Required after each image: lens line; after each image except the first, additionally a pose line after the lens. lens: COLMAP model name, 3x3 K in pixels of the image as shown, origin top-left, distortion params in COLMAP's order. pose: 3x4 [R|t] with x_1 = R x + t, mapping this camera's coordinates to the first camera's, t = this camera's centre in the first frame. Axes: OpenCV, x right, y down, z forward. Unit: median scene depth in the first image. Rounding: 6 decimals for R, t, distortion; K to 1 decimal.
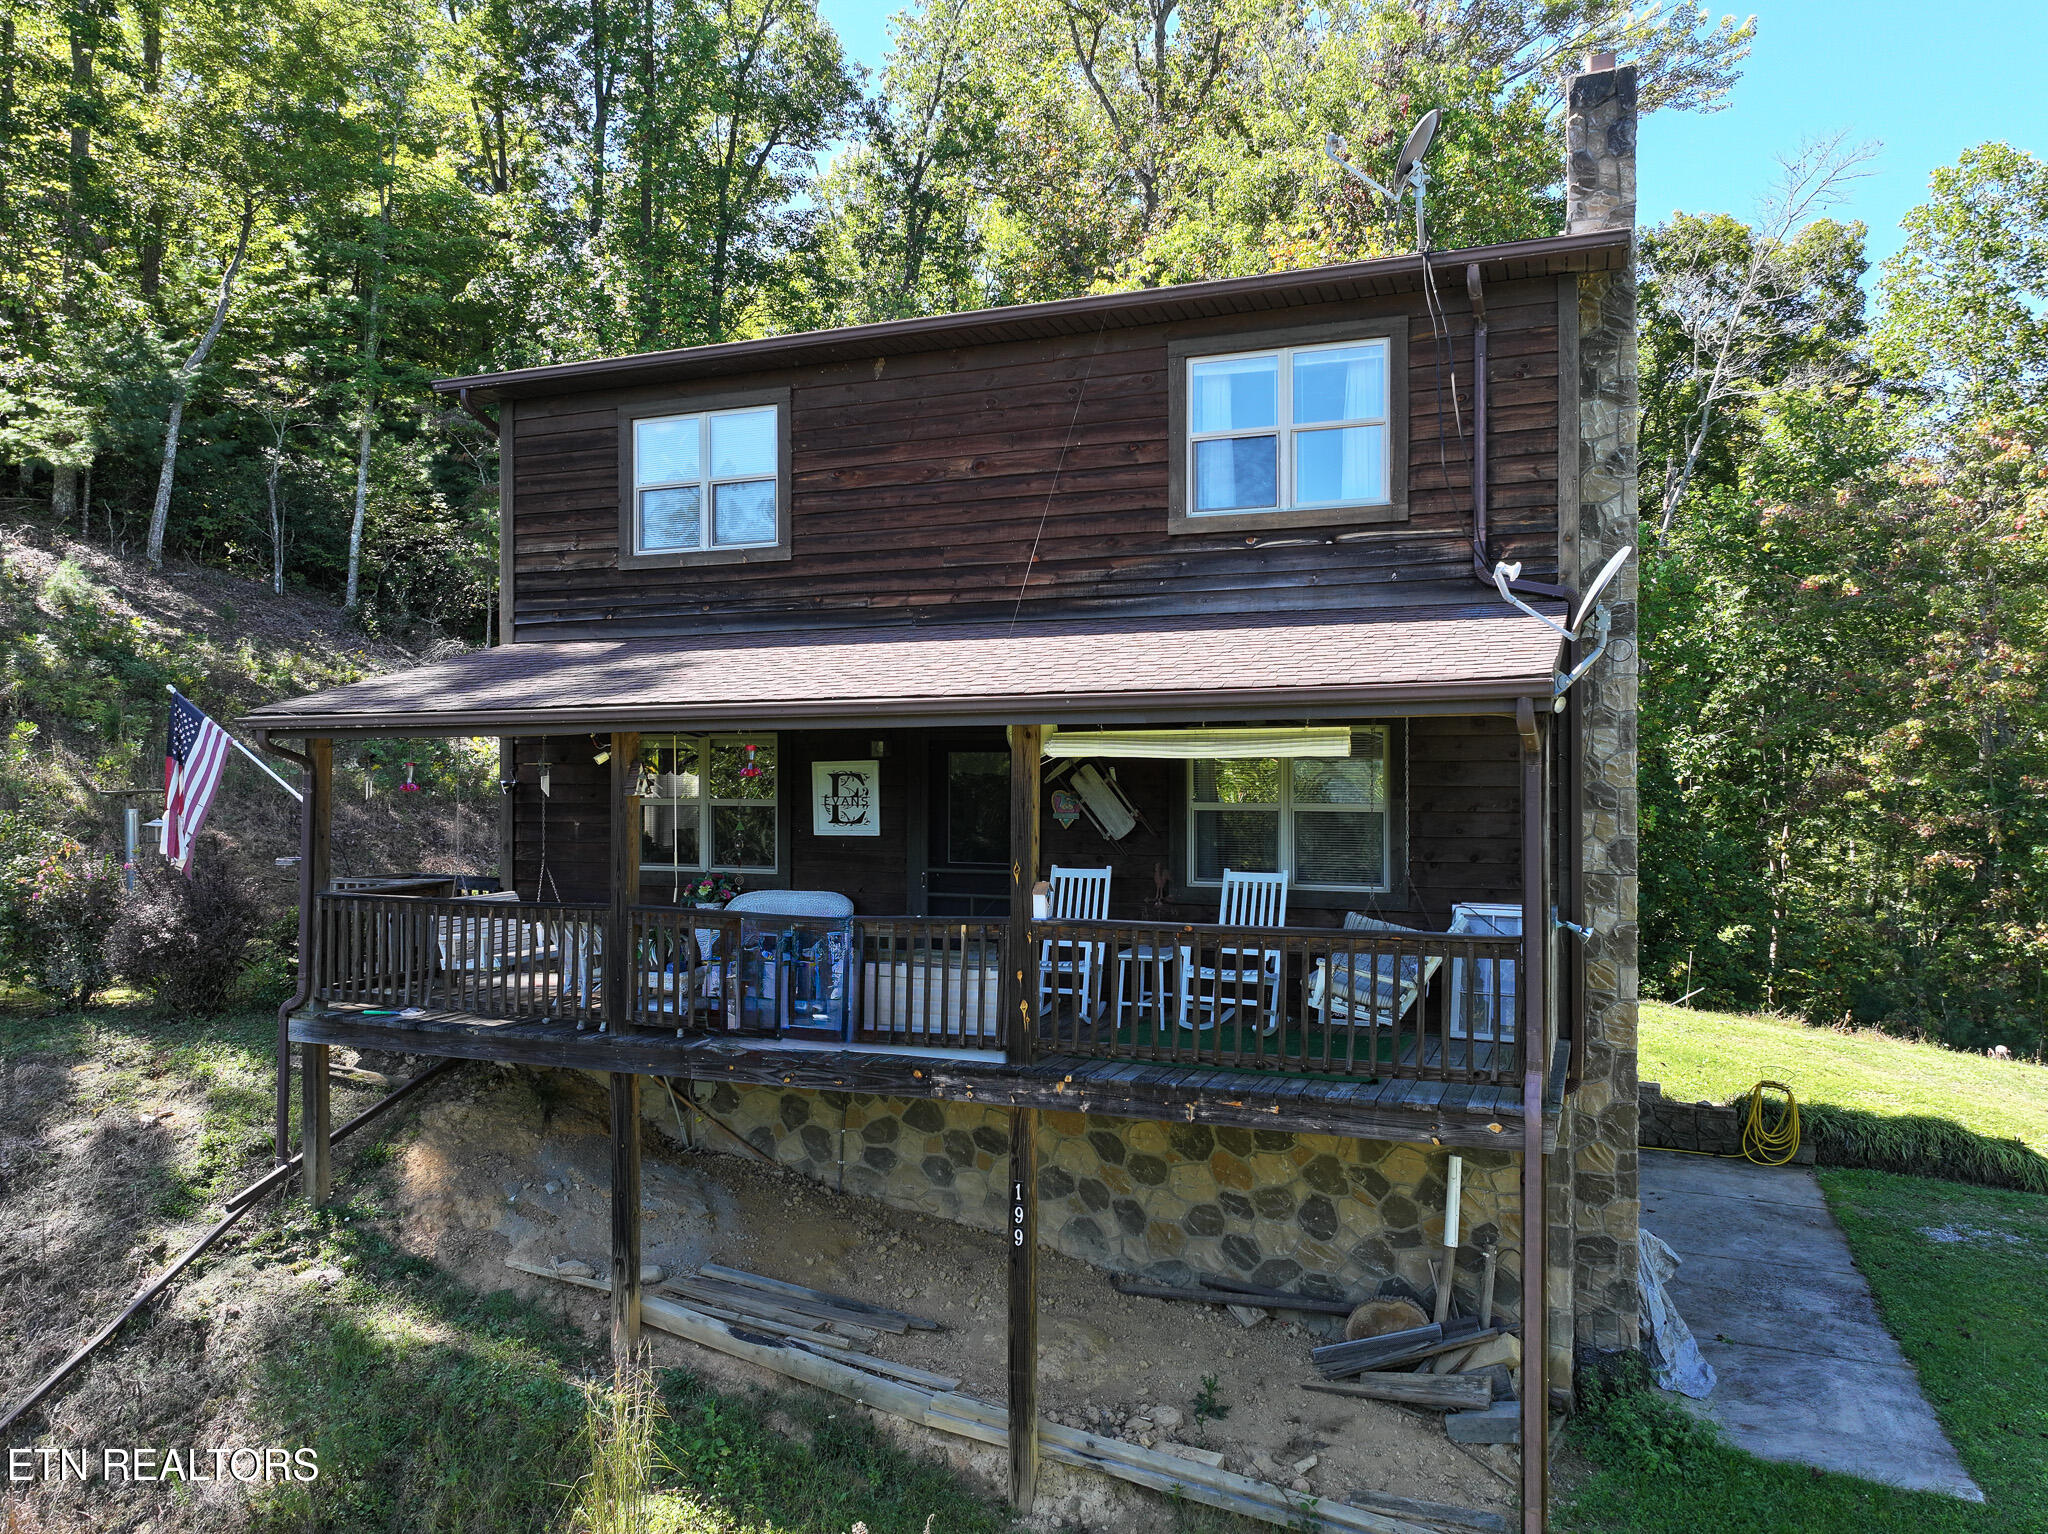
lens RADIAL K [[1437.5, 0, 1024.0], [0, 1437.5, 767.0], [0, 0, 1]] dist [-0.002161, 0.025312]
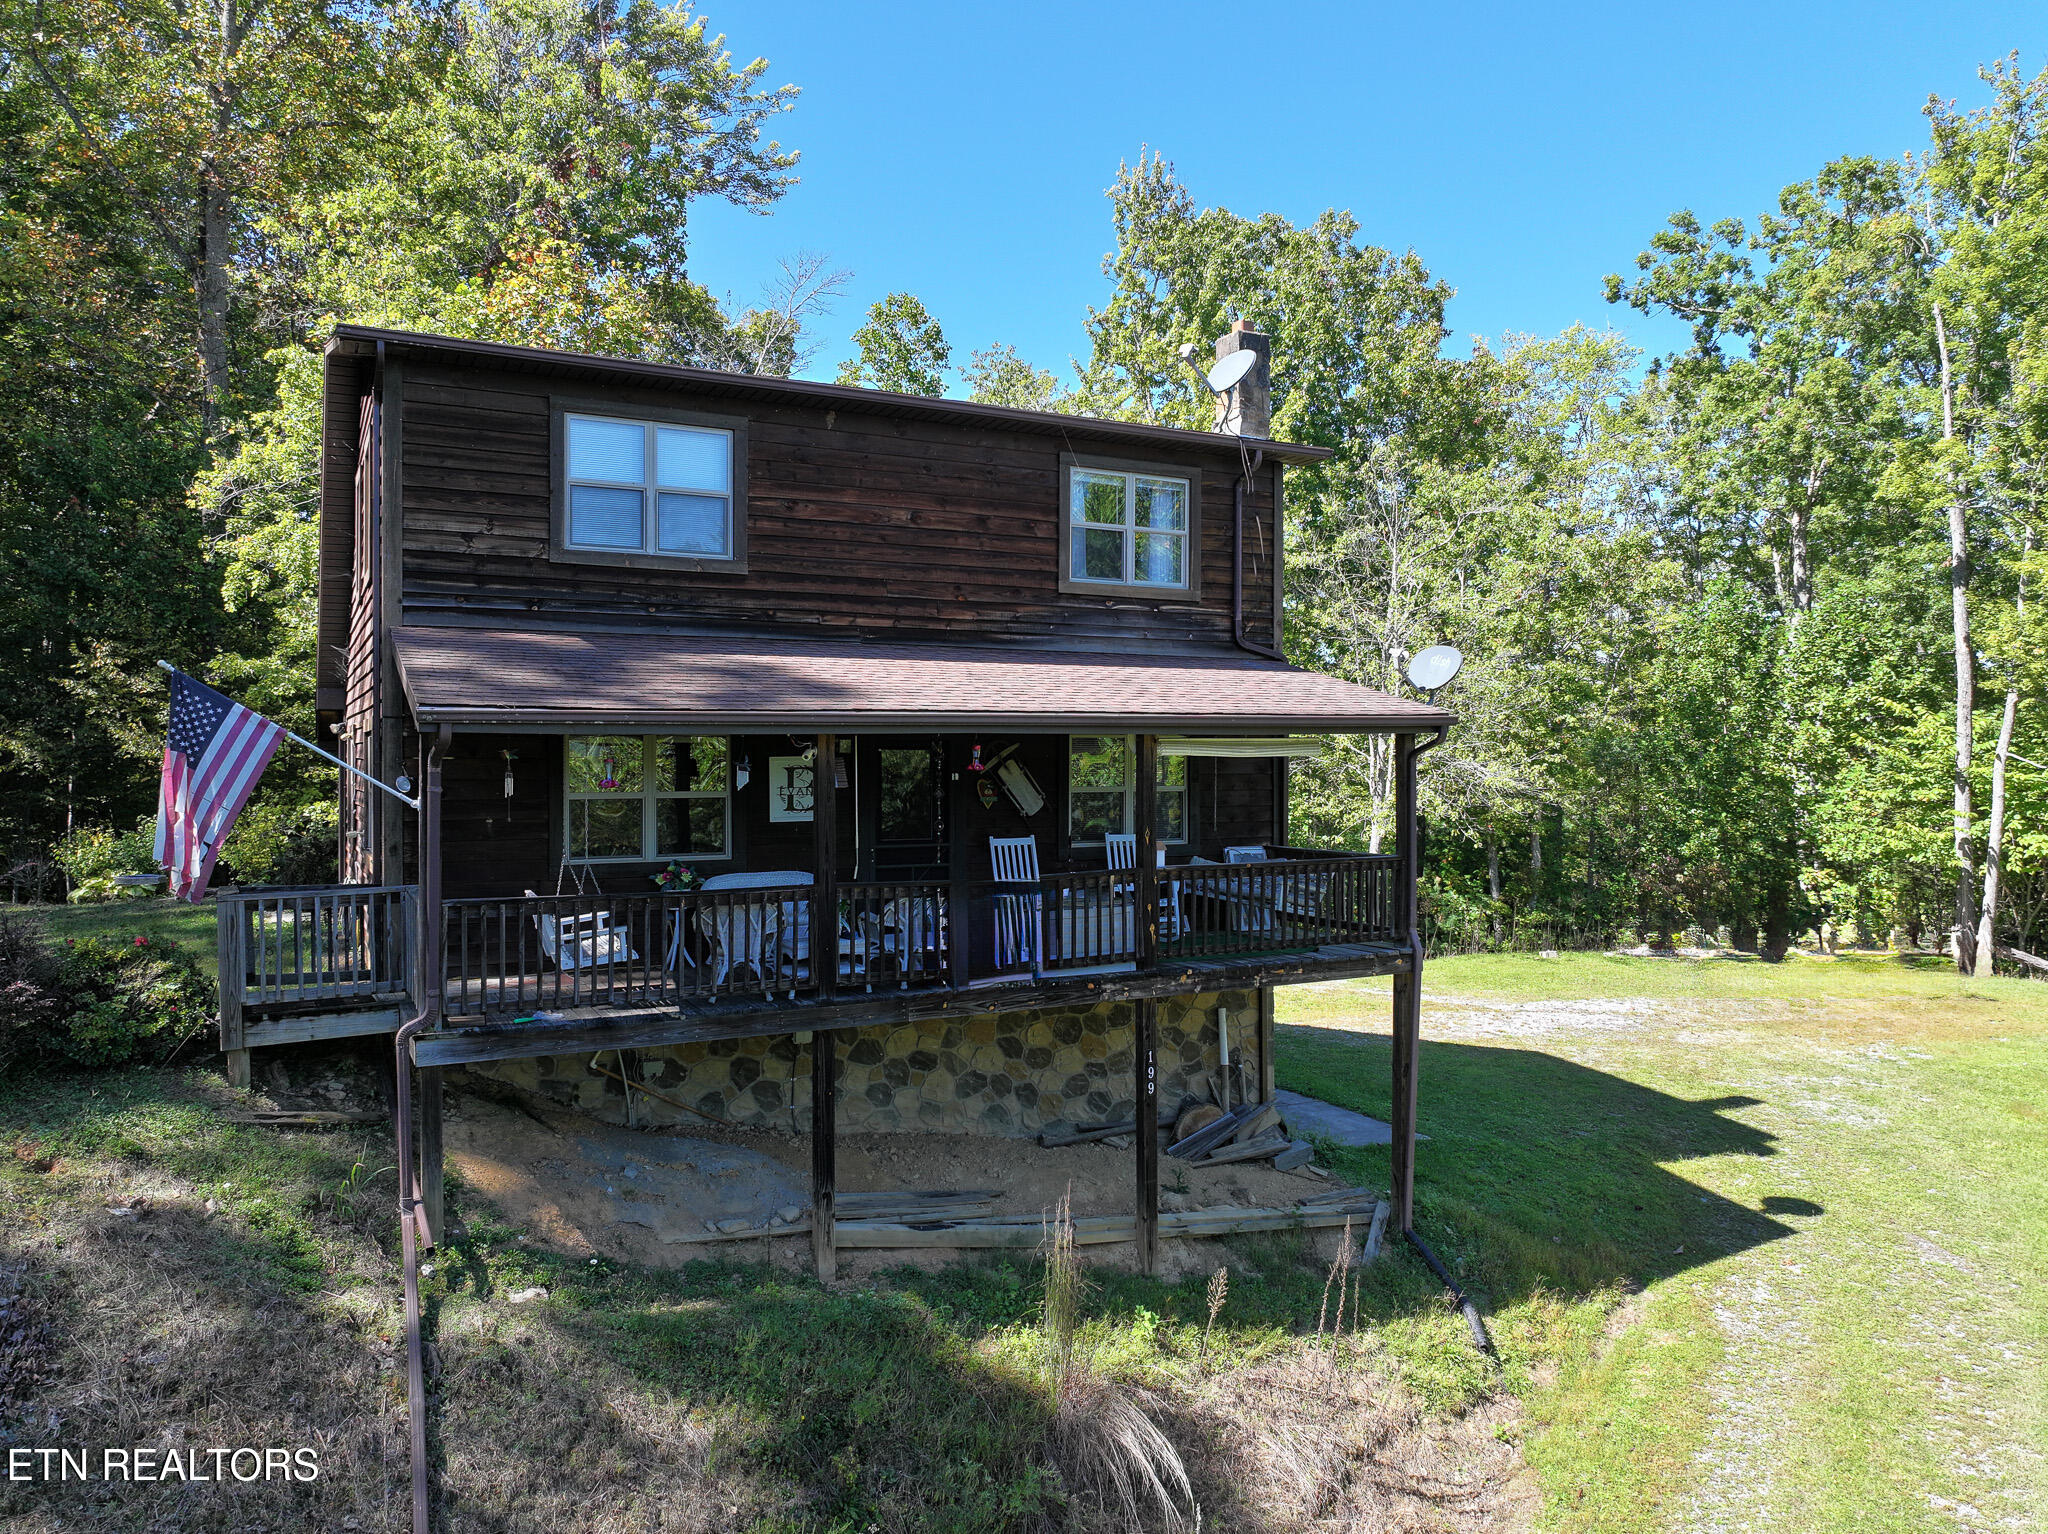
lens RADIAL K [[1439.4, 0, 1032.5], [0, 1439.4, 765.1], [0, 0, 1]] dist [0.007840, 0.000324]
pose [[0.651685, -0.003901, 0.758480, -0.816287], [-0.001918, 0.999975, 0.006790, -0.004871], [-0.758487, -0.005880, 0.651661, 0.103710]]
